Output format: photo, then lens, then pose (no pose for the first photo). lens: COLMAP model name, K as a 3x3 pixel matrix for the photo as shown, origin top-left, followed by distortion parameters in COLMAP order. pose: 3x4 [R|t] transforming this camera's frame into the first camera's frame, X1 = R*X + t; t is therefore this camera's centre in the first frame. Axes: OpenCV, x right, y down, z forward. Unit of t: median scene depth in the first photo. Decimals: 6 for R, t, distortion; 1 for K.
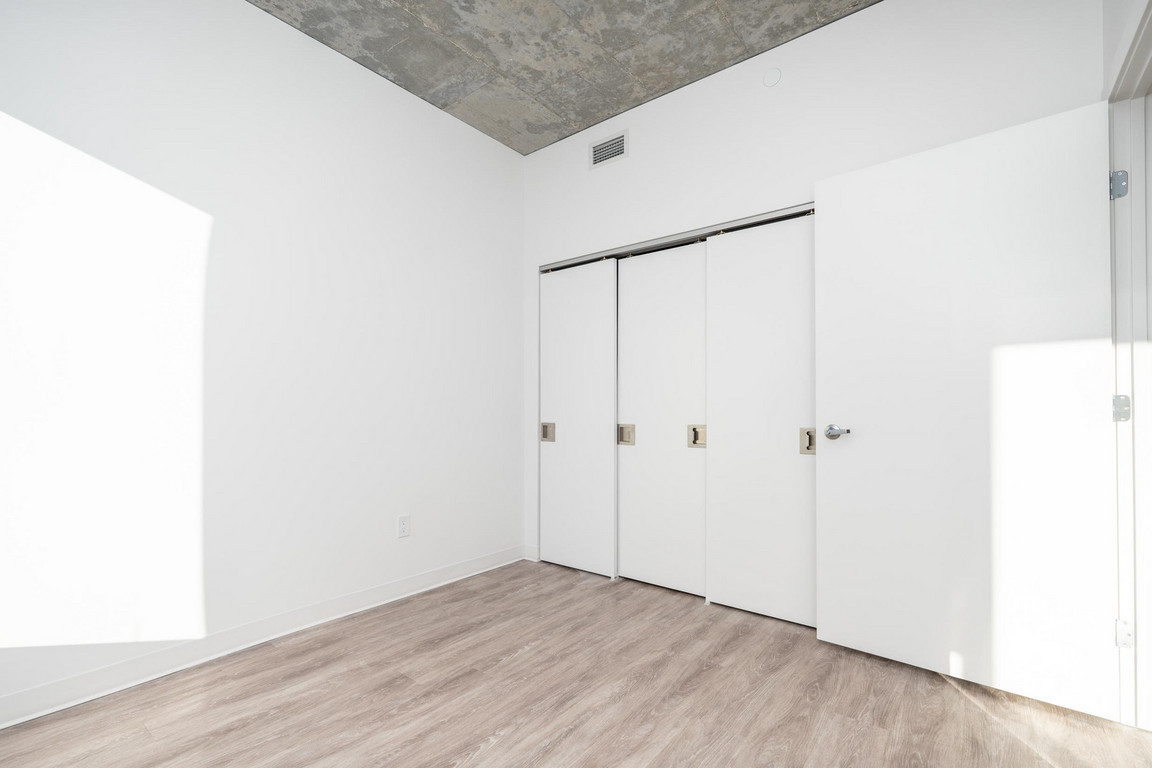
lens RADIAL K [[530.3, 0, 573.8], [0, 530.3, 403.2], [0, 0, 1]] dist [-0.003254, 0.000552]
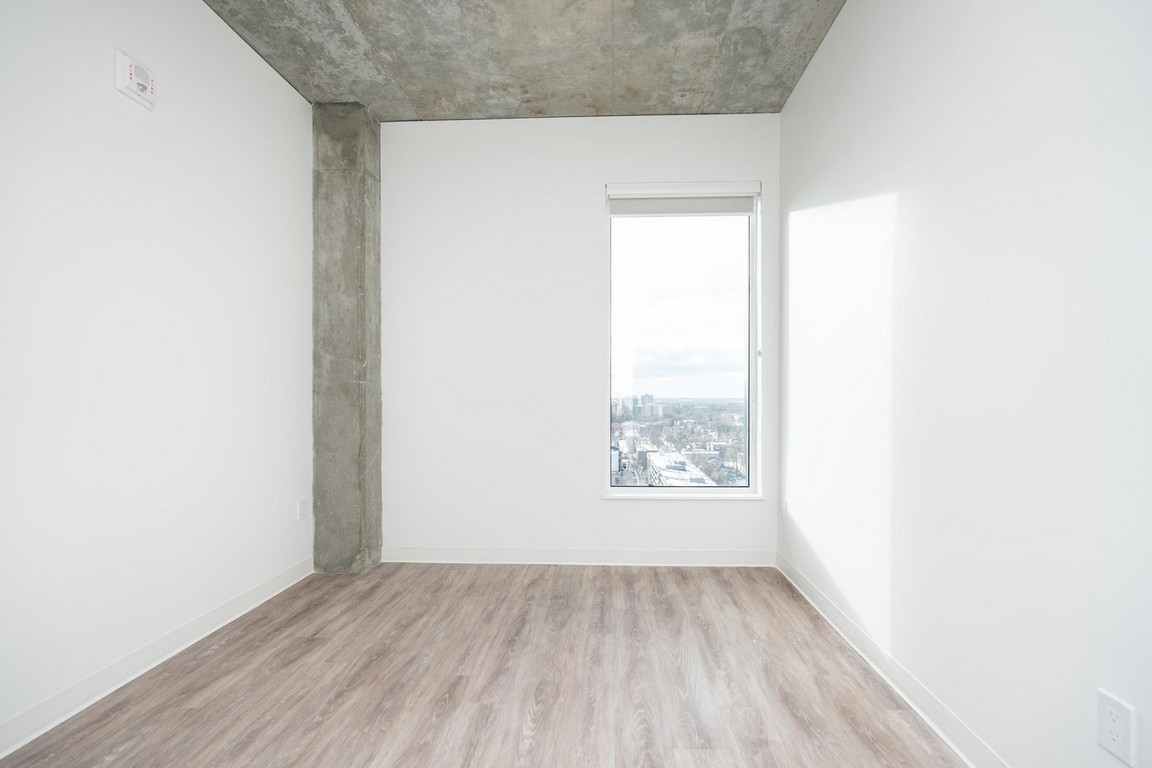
lens RADIAL K [[529.2, 0, 591.8], [0, 529.2, 395.4], [0, 0, 1]] dist [-0.002076, 0.000224]
pose [[-0.816026, 0.001078, -0.578015, 0.216826], [0.010343, 0.999865, -0.012737, 0.001999], [0.577923, -0.016372, -0.815927, 1.239740]]
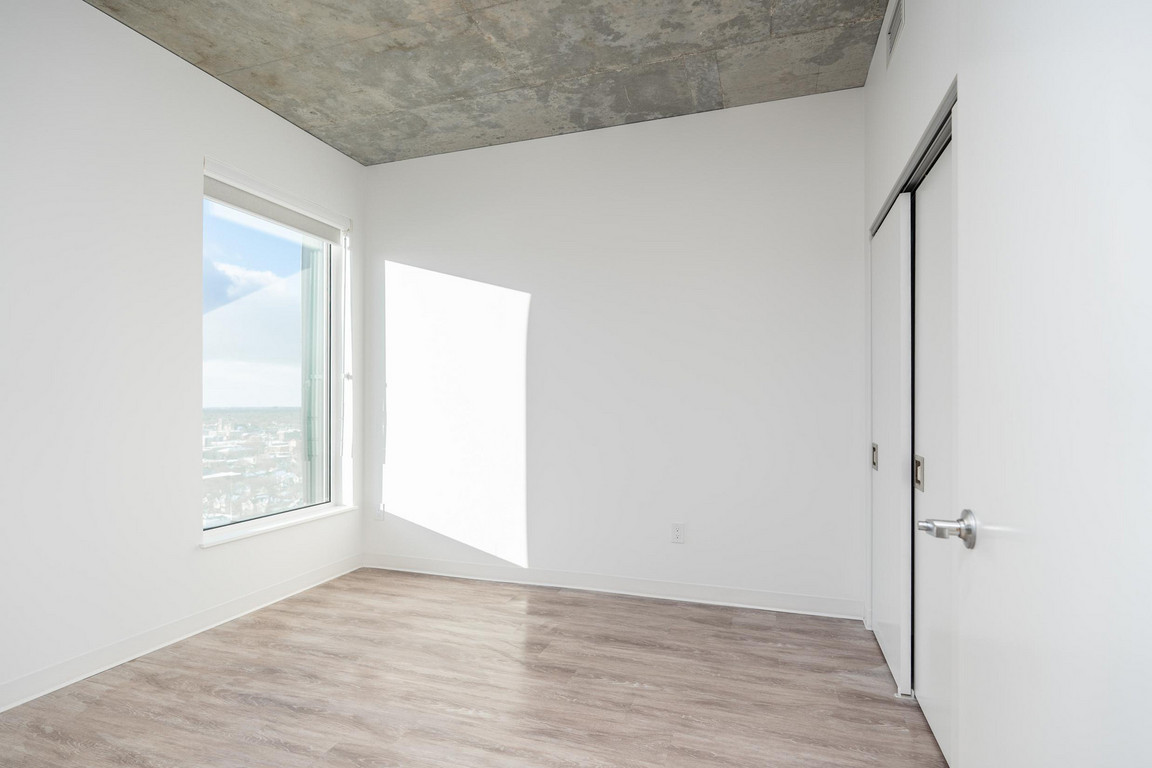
lens RADIAL K [[523.3, 0, 609.1], [0, 523.3, 401.9], [0, 0, 1]] dist [-0.001399, 0.000029]
pose [[0.357613, -0.001647, -0.933869, 0.688614], [0.015042, 0.999879, 0.003996, -0.040196], [0.933749, -0.015476, 0.357594, 0.572105]]
